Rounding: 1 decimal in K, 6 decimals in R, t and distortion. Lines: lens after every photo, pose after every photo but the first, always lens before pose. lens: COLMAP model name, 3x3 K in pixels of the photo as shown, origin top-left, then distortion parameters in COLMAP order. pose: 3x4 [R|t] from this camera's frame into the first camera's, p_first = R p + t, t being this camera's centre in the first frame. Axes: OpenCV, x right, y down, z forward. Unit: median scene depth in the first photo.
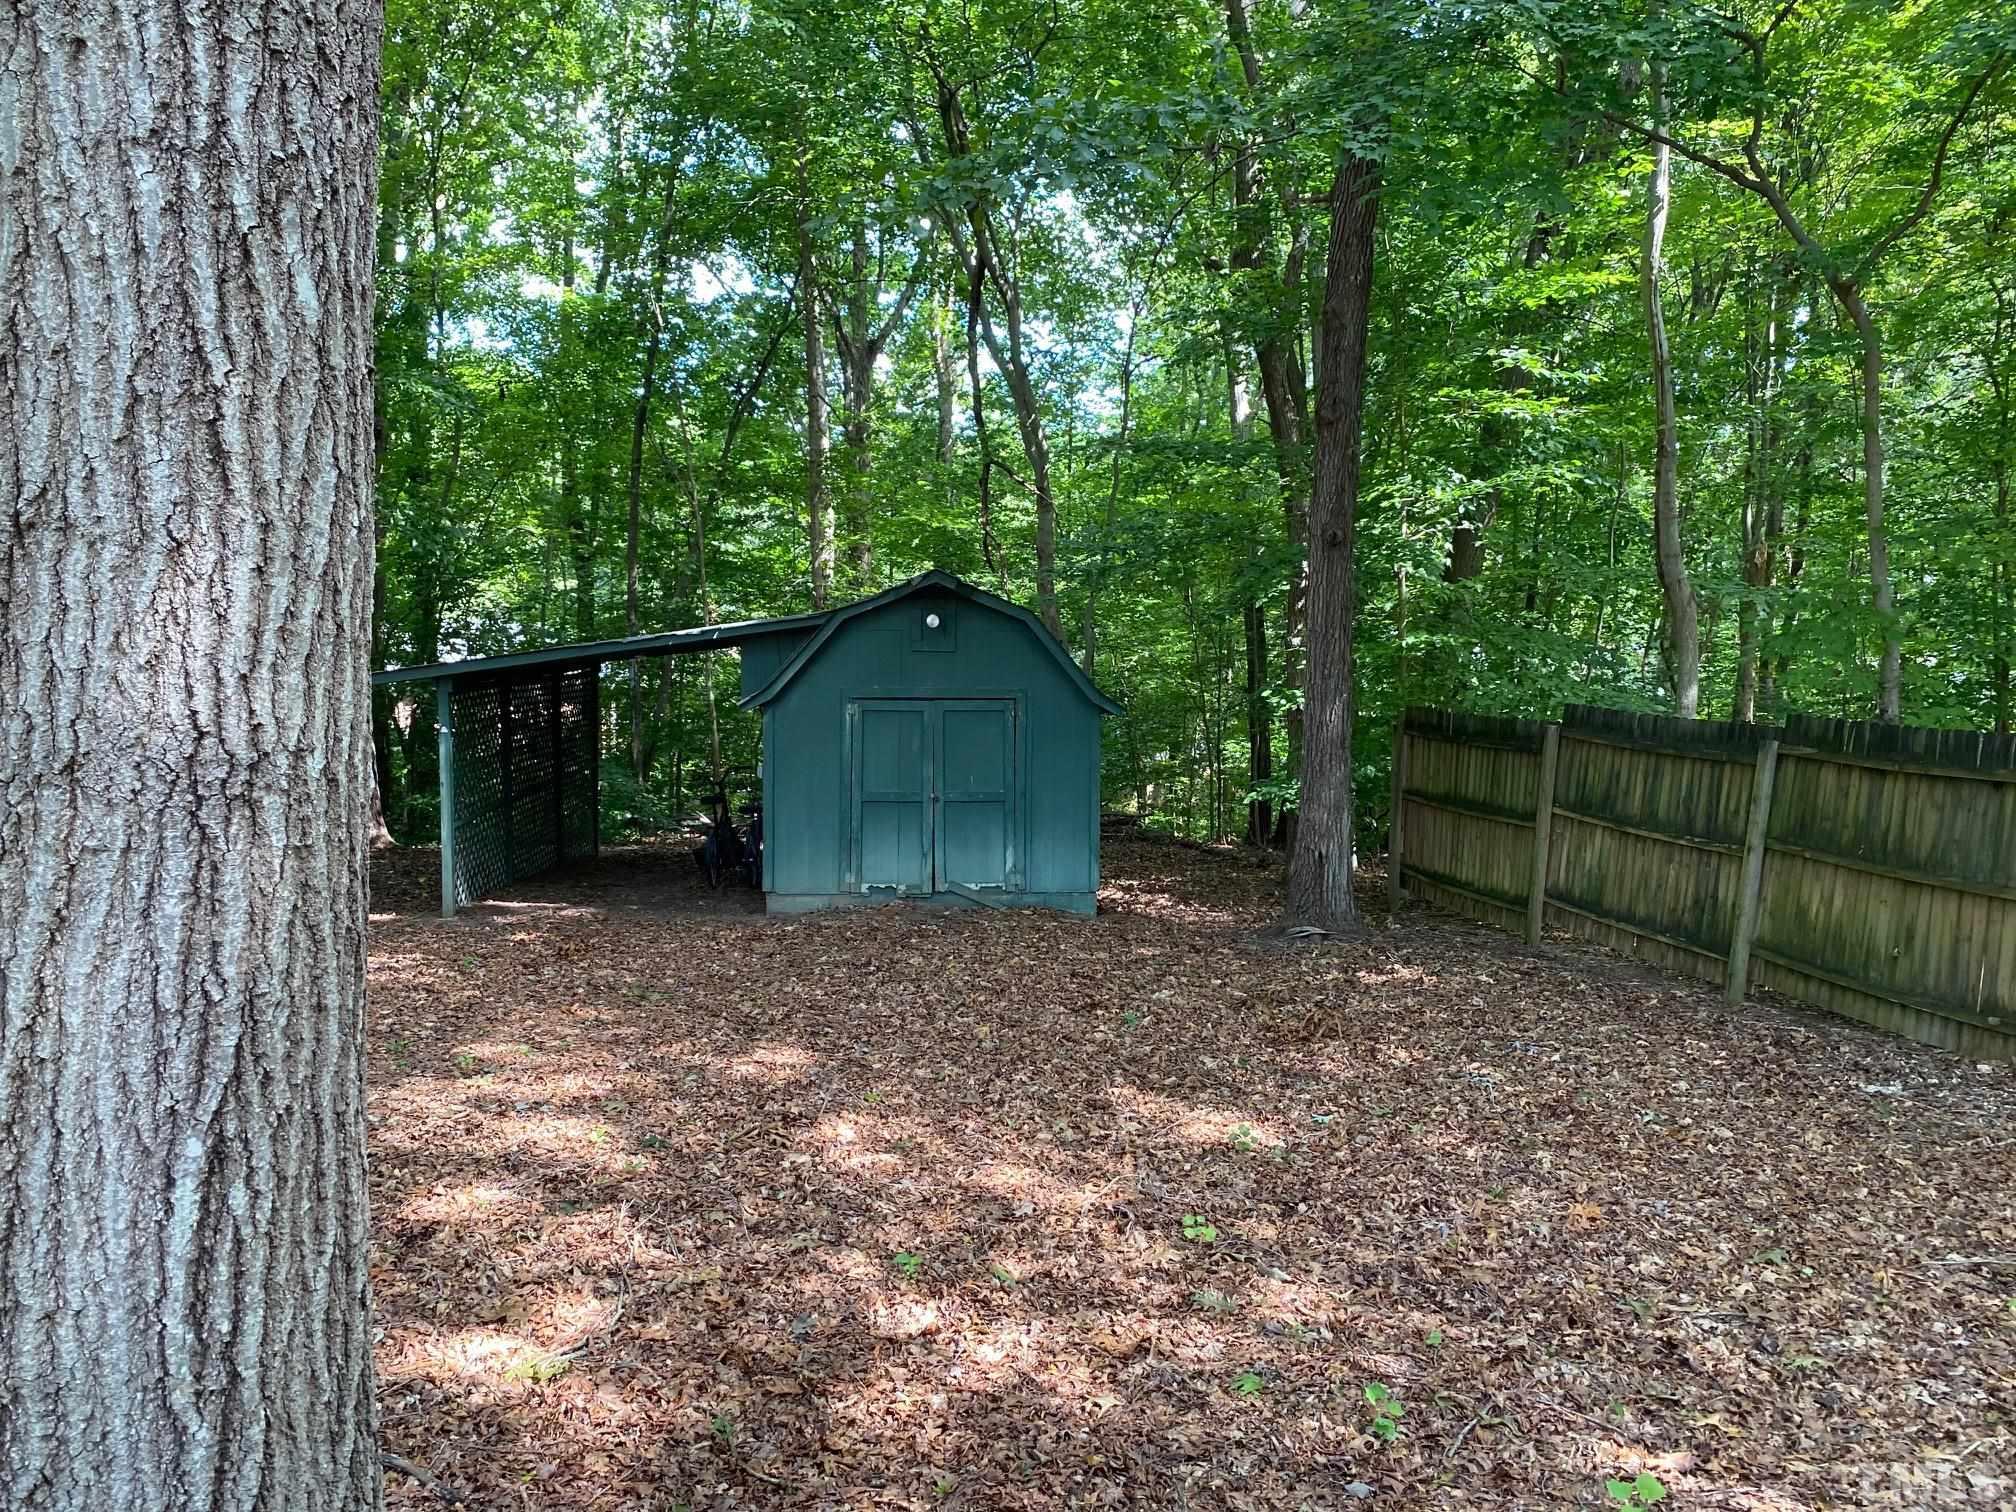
lens RADIAL K [[1548.0, 0, 1007.2], [0, 1548.0, 753.5], [0, 0, 1]] dist [0.031368, -0.026744]
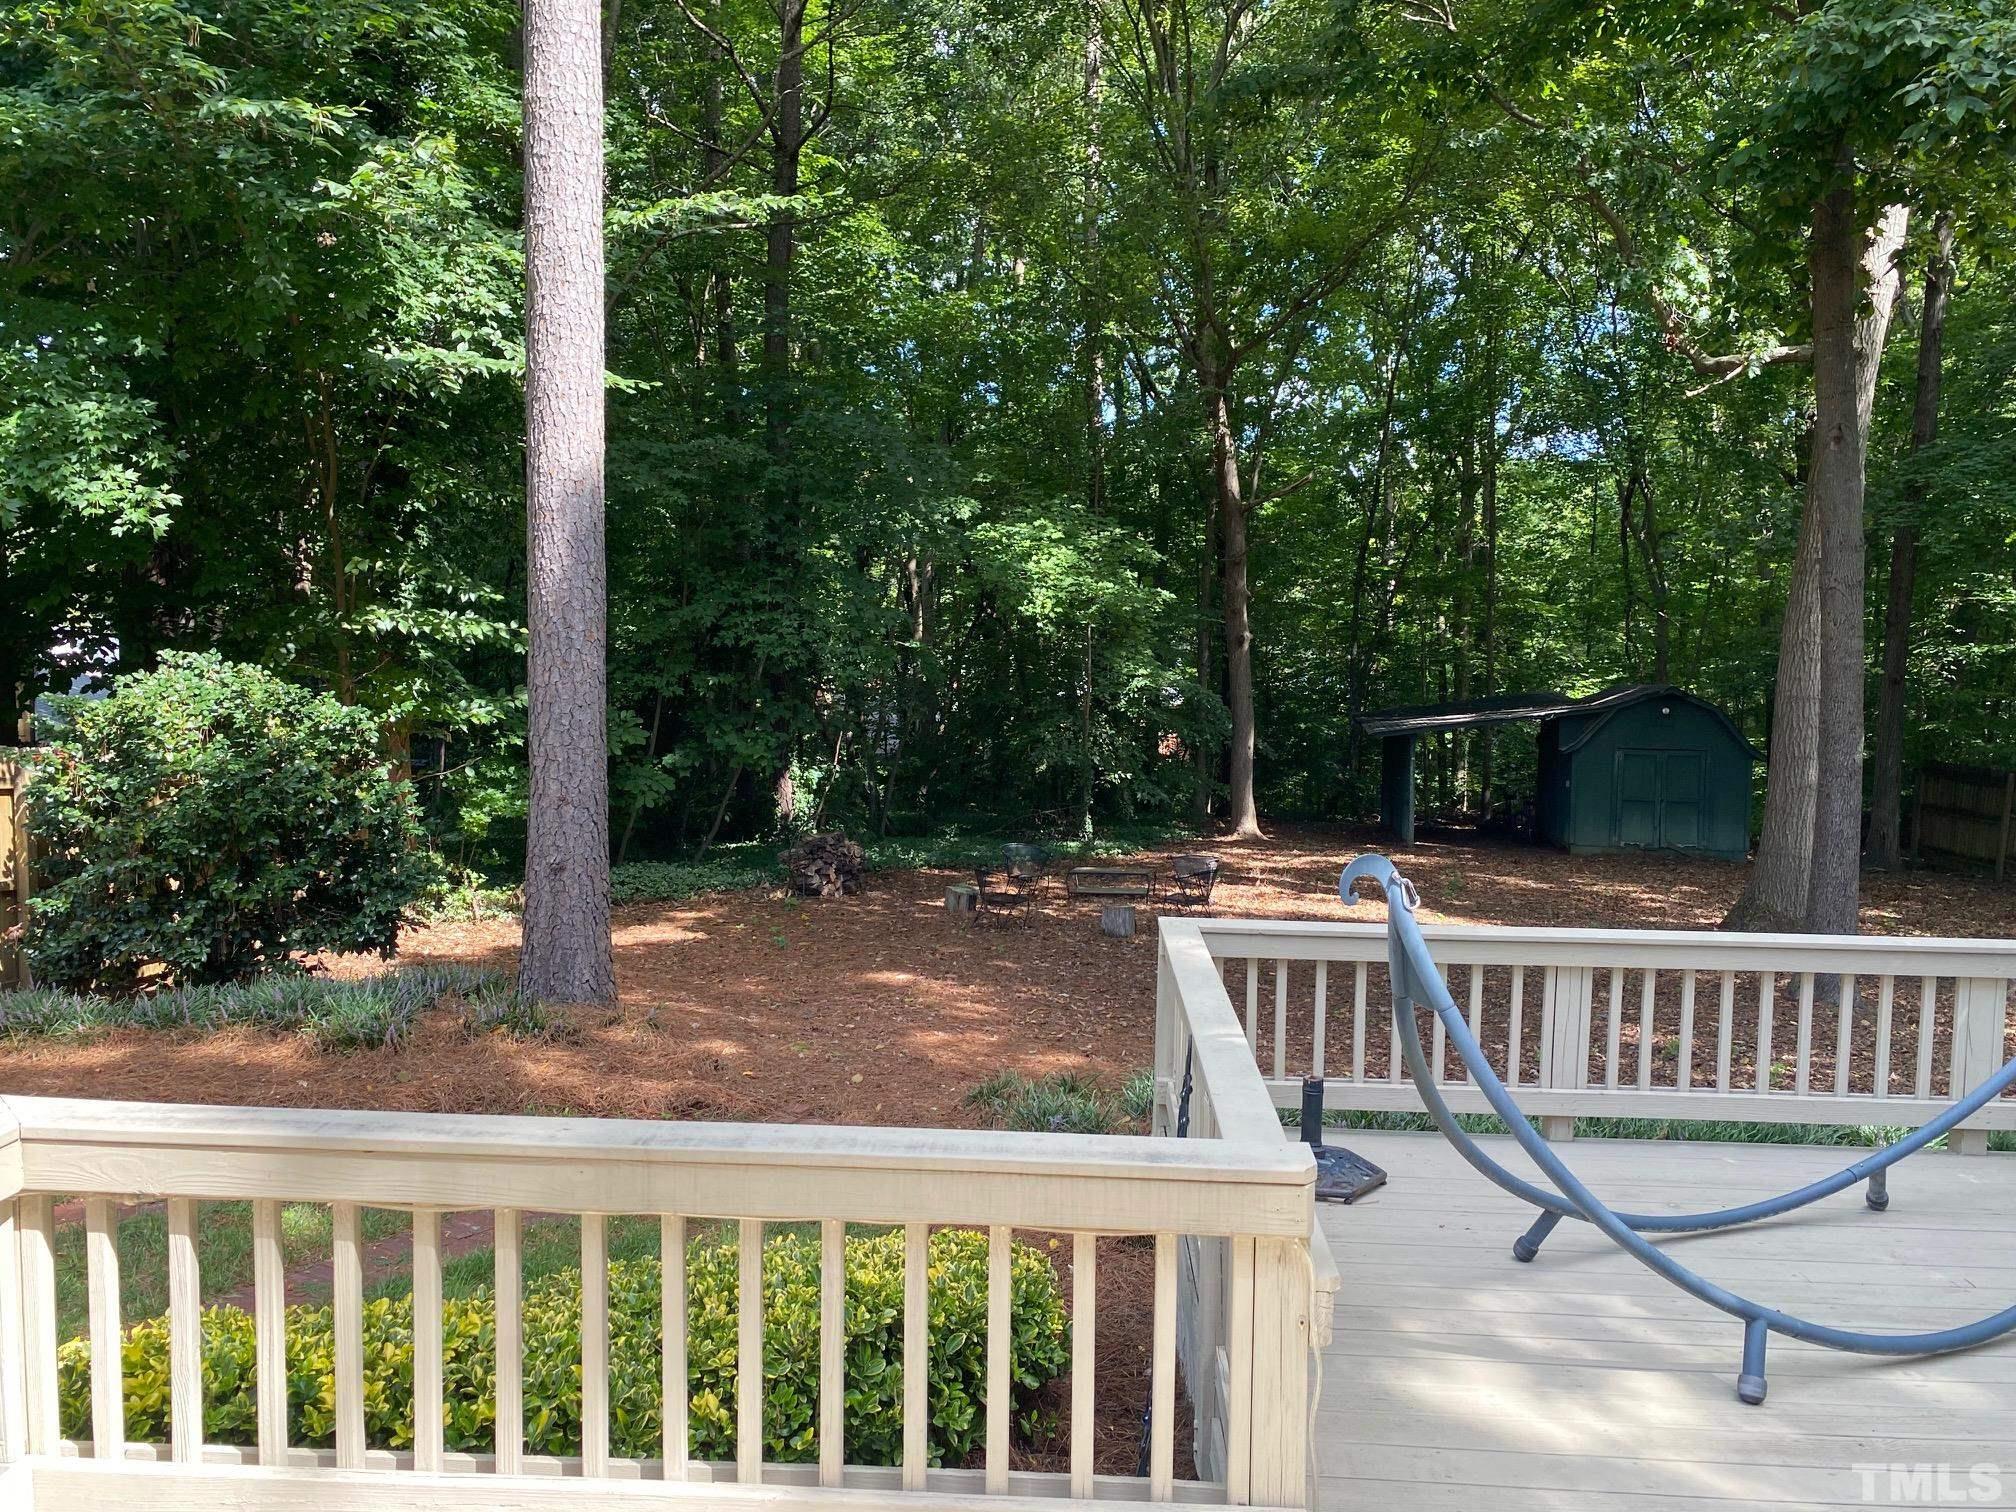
lens RADIAL K [[1548.0, 0, 1018.9], [0, 1548.0, 741.8], [0, 0, 1]] dist [0.031368, -0.026744]
pose [[0.968911, 0.028189, -0.245798, -0.412608], [-0.033033, 0.999332, -0.015603, 0.015584], [0.245194, 0.023237, 0.969196, -1.307693]]
